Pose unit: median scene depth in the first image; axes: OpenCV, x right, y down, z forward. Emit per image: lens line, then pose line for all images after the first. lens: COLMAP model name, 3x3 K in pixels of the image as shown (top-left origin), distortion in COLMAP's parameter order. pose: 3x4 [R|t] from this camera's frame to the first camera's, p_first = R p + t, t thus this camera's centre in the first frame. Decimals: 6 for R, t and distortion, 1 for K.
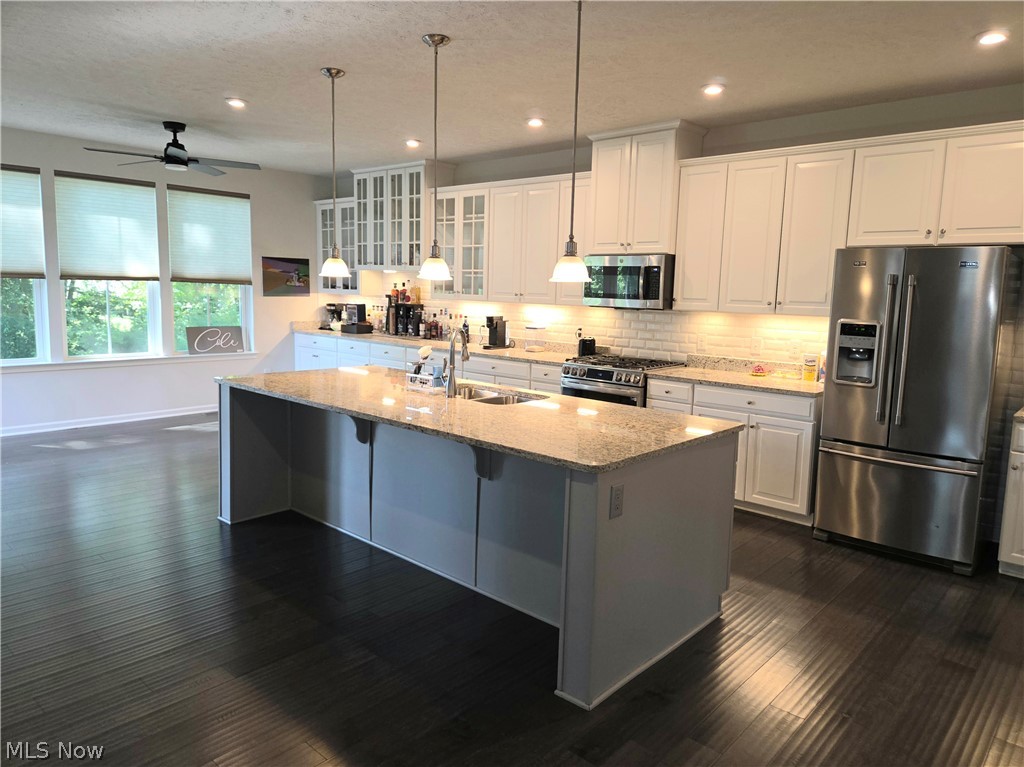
lens RADIAL K [[694.3, 0, 513.7], [0, 694.3, 376.7], [0, 0, 1]] dist [0.077392, -0.078284]
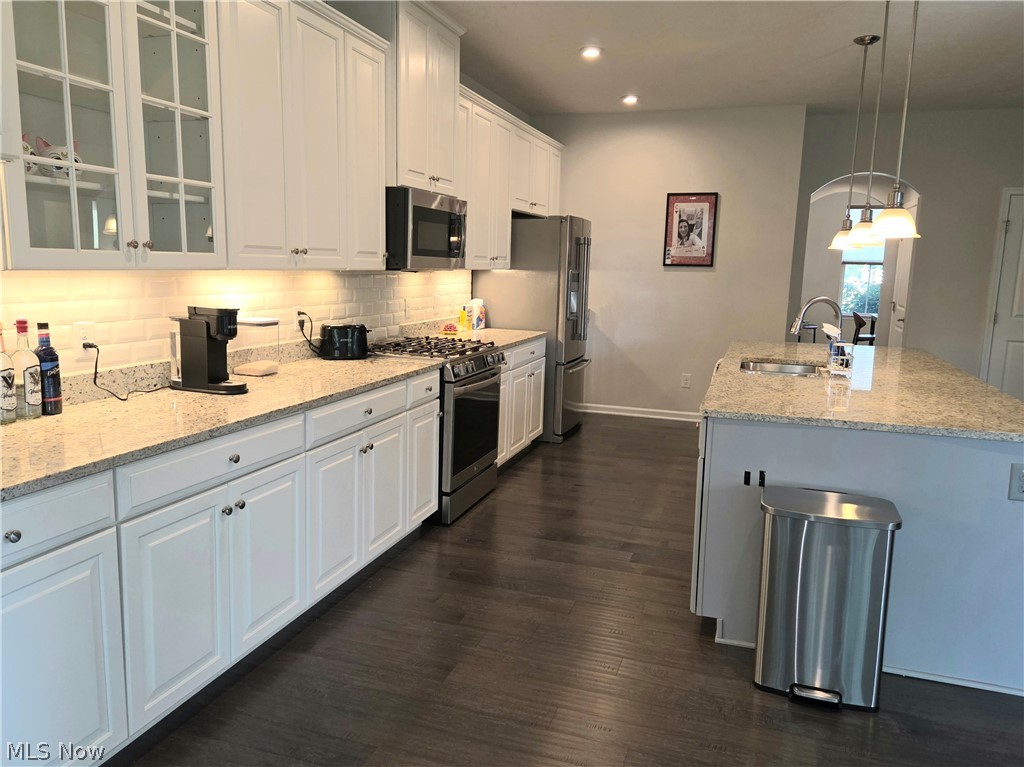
lens RADIAL K [[746.4, 0, 517.7], [0, 746.4, 380.6], [0, 0, 1]] dist [0.095016, -0.102577]
pose [[-0.400453, -0.178747, 0.898714, -0.576711], [0.084092, 0.969481, 0.230292, -0.156326], [-0.912450, 0.167796, -0.373201, 1.212881]]
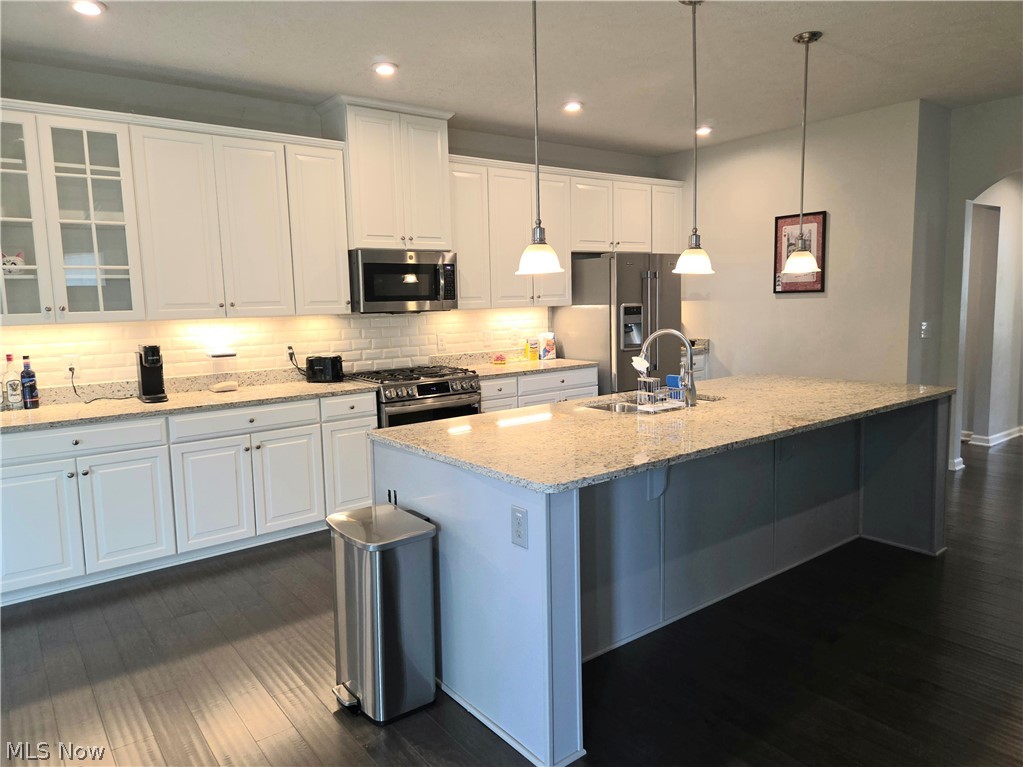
lens RADIAL K [[693.7, 0, 513.2], [0, 693.7, 376.7], [0, 0, 1]] dist [0.077392, -0.078284]
pose [[0.171704, -0.144861, 0.974440, -0.672420], [0.156419, 0.980591, 0.118213, -0.100486], [-0.972651, 0.132124, 0.191030, 0.712644]]
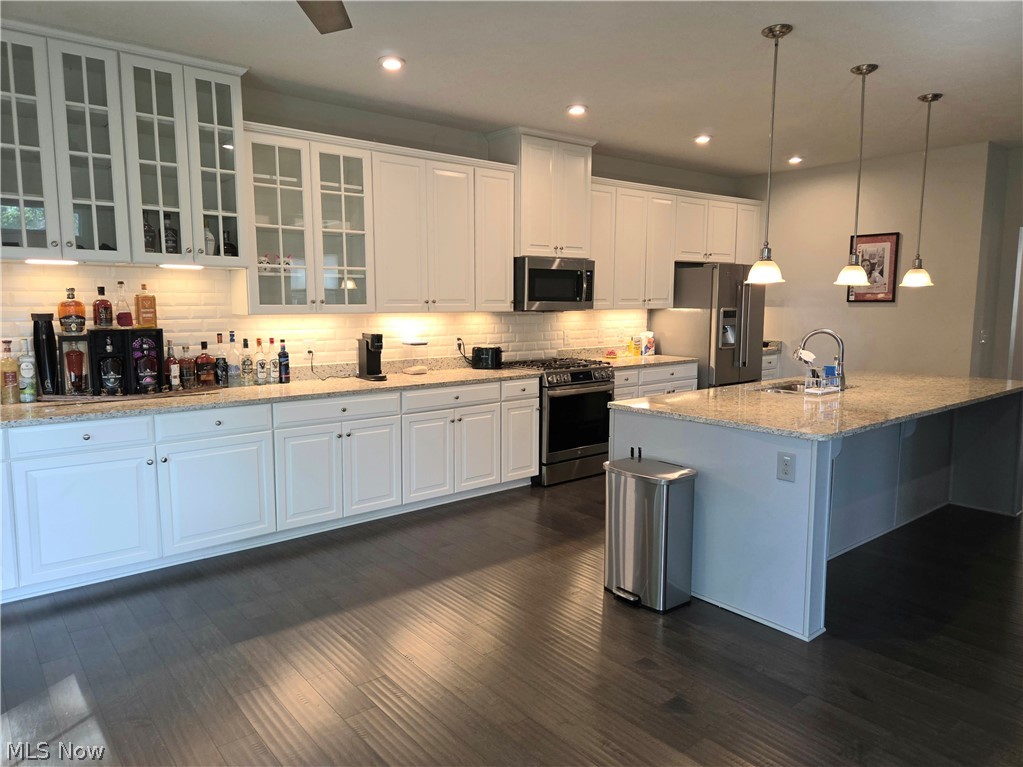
lens RADIAL K [[693.7, 0, 513.2], [0, 693.7, 376.7], [0, 0, 1]] dist [0.077392, -0.078284]
pose [[0.143410, -0.138452, 0.979931, -0.851221], [0.131542, 0.984047, 0.119783, -0.132225], [-0.980882, 0.111724, 0.159334, 0.904524]]
